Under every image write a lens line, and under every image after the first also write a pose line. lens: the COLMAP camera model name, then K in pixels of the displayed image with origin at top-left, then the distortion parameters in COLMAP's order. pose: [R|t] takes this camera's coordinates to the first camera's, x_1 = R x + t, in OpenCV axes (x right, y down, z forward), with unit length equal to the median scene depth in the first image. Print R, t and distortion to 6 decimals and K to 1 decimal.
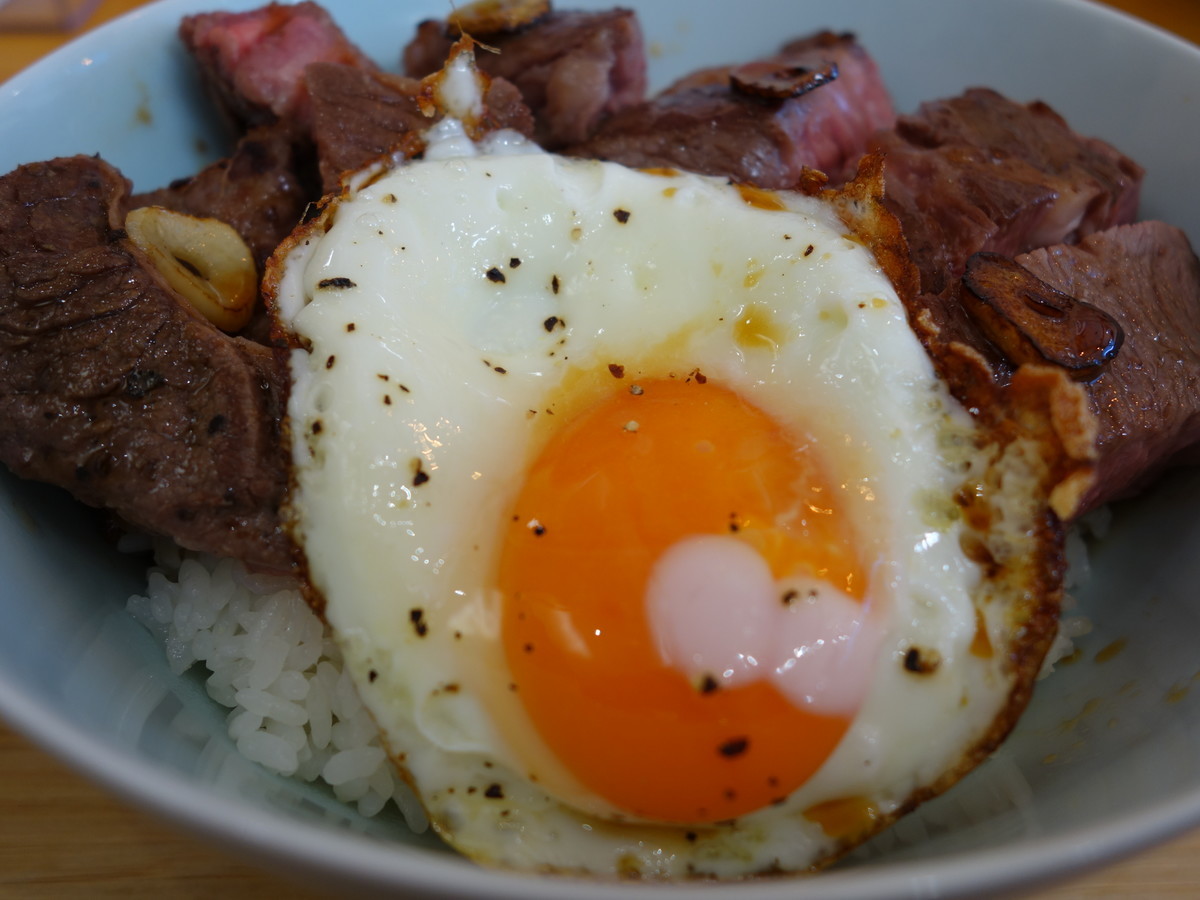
lens RADIAL K [[999.0, 0, 600.0], [0, 999.0, 450.0], [0, 0, 1]] dist [0.058268, -0.102009]
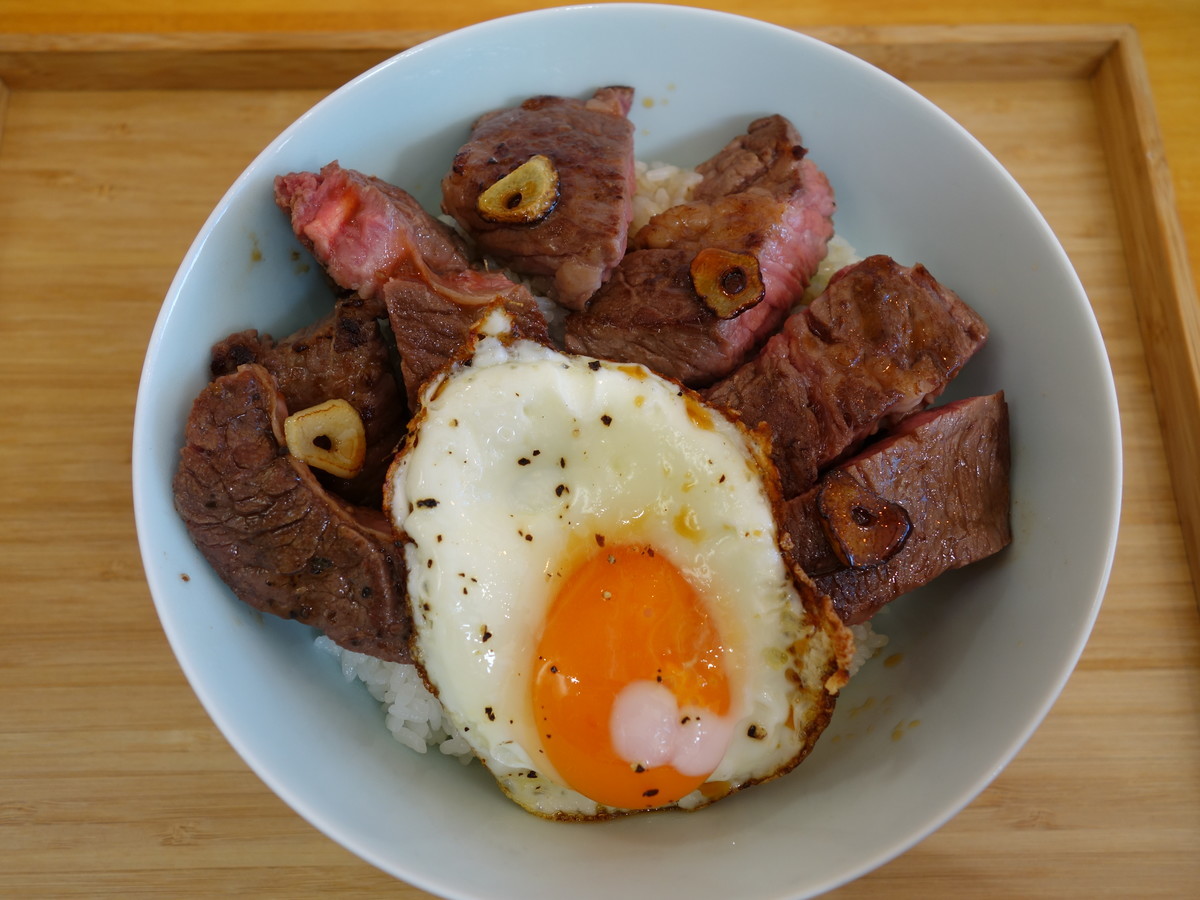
lens RADIAL K [[968.6, 0, 600.0], [0, 968.6, 450.0], [0, 0, 1]] dist [-0.001279, -0.000485]
pose [[0.999797, 0.015235, -0.013193, 0.036969], [-0.008421, 0.910558, 0.413296, -0.918303], [0.018310, -0.413101, 0.910501, -0.397992]]
